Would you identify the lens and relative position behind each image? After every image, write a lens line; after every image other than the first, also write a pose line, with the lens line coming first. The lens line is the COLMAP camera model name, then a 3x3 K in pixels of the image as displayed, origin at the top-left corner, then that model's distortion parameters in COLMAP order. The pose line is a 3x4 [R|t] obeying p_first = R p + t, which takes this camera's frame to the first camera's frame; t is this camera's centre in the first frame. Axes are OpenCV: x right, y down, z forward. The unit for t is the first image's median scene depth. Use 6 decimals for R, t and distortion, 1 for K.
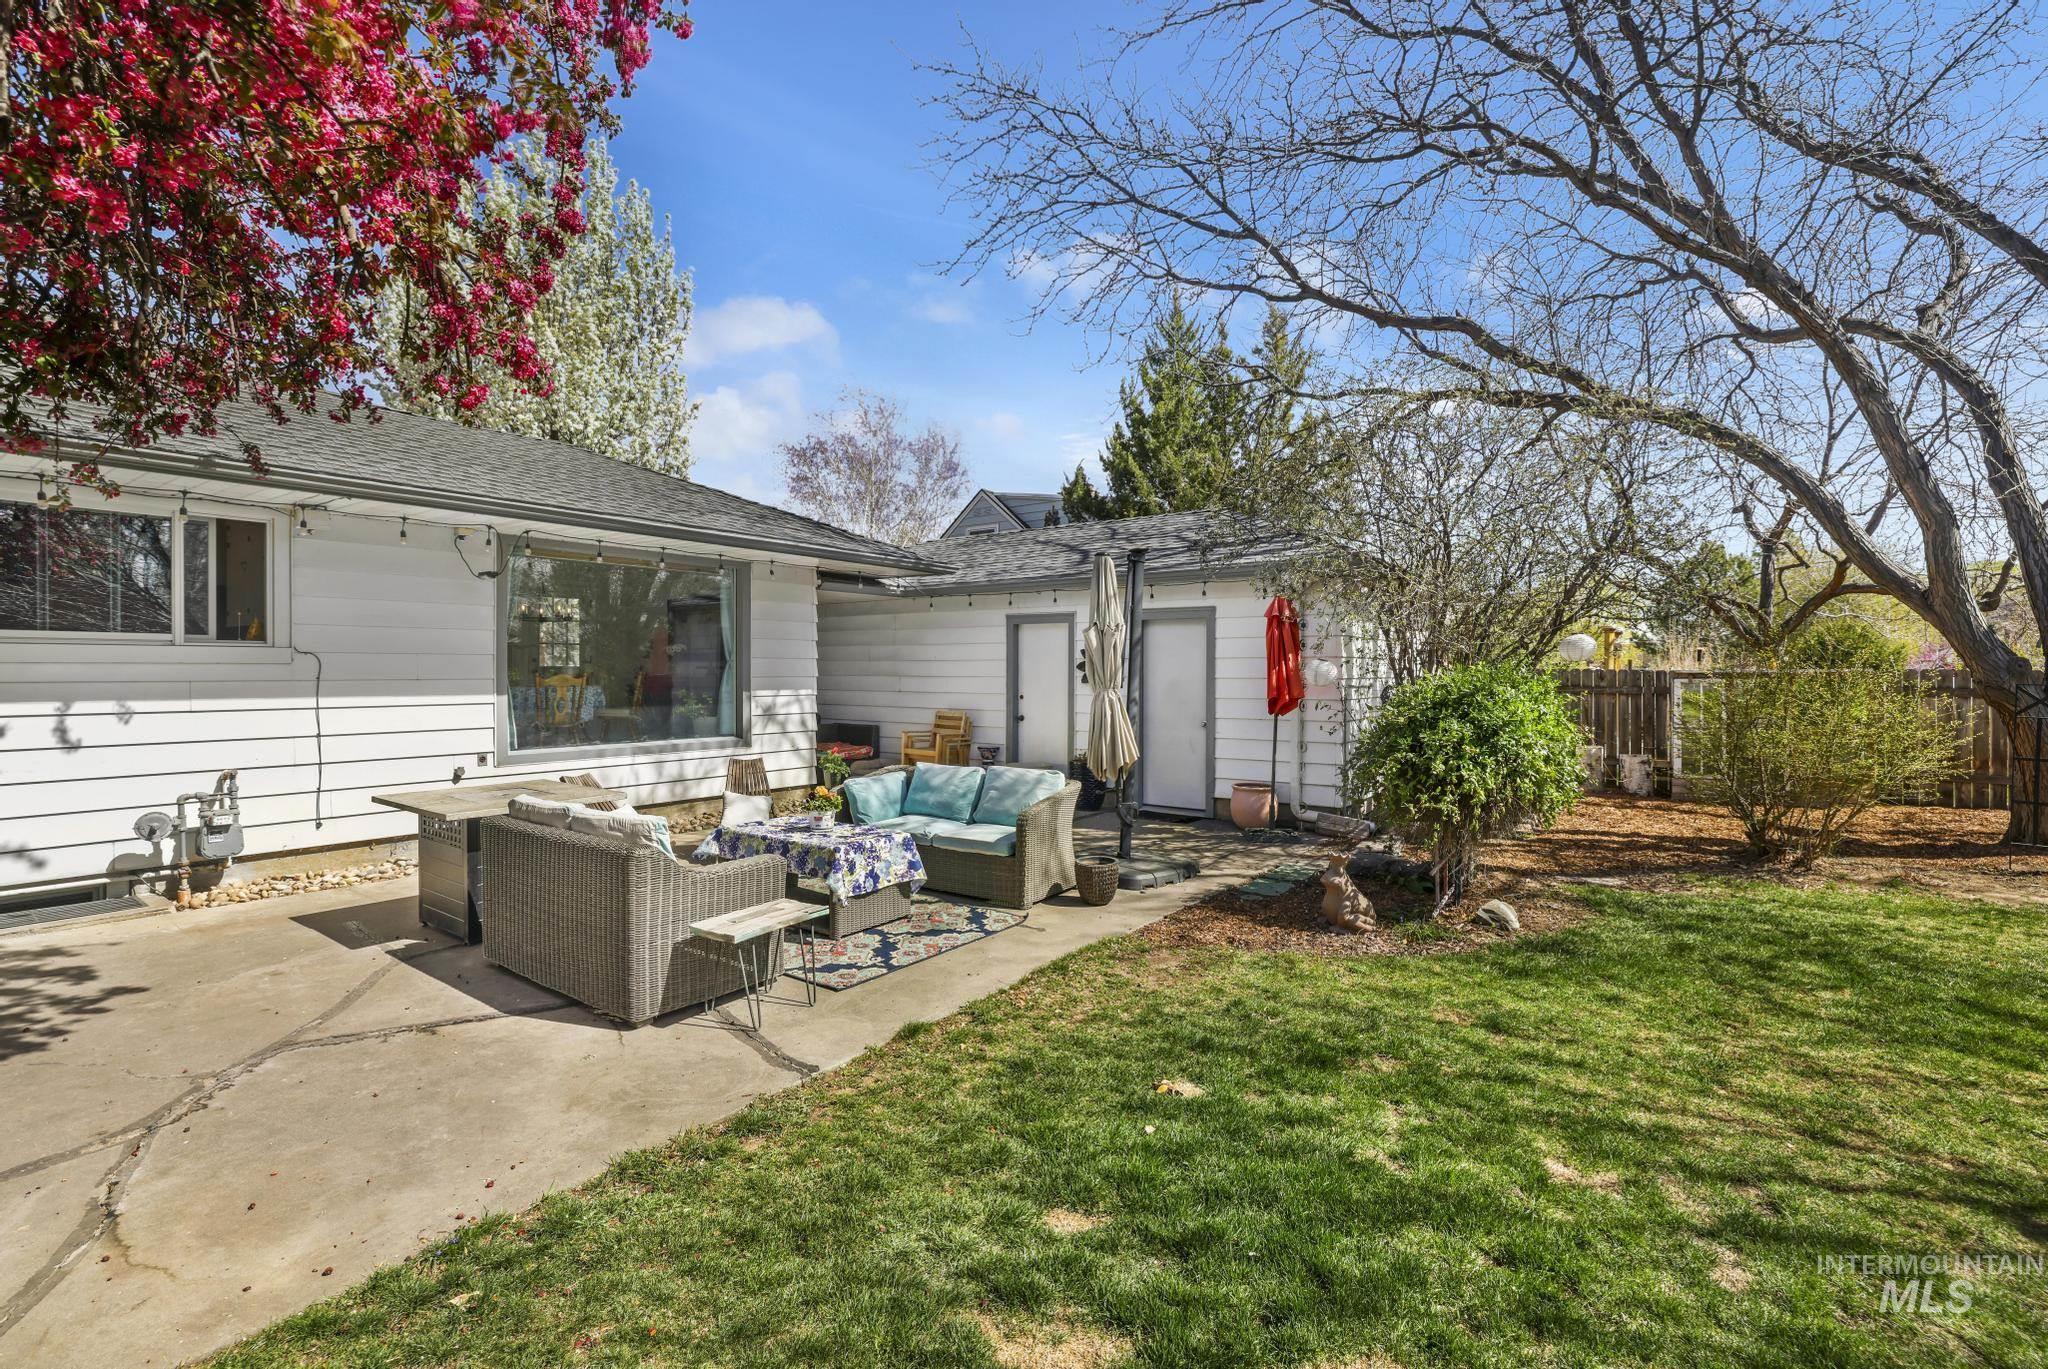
lens RADIAL K [[887.6, 0, 1027.2], [0, 887.6, 679.7], [0, 0, 1]] dist [-0.028256, -0.000221]
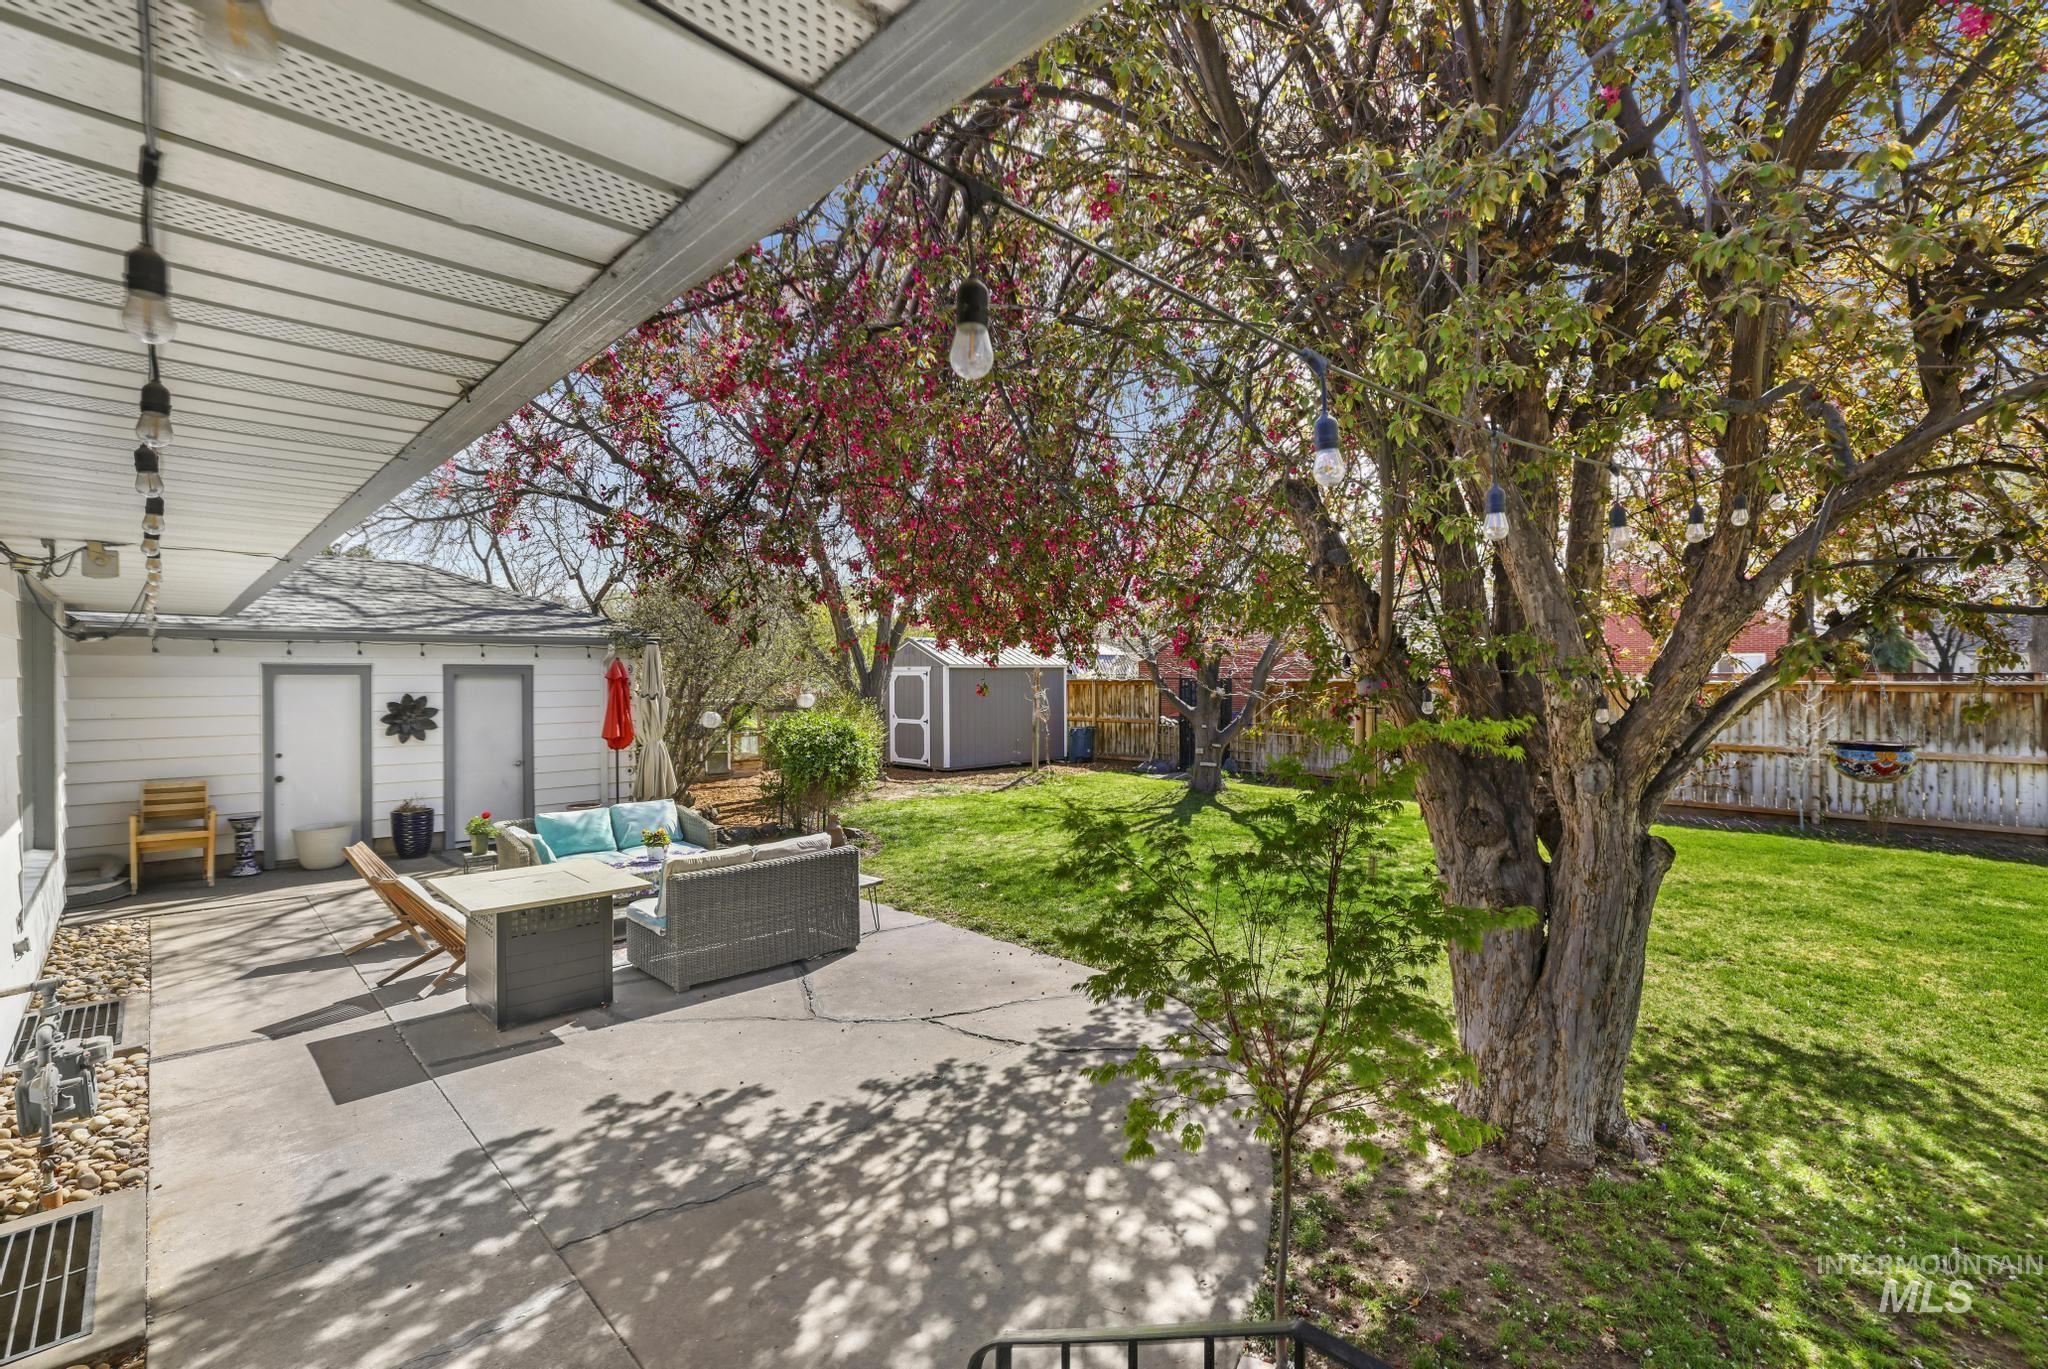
lens RADIAL K [[887.6, 0, 1018.6], [0, 887.6, 678.5], [0, 0, 1]] dist [-0.028256, -0.000221]
pose [[0.190090, -0.008783, 0.981727, -0.738247], [0.007038, 0.999946, 0.007584, -0.060916], [-0.981741, 0.005468, 0.190142, 0.104652]]
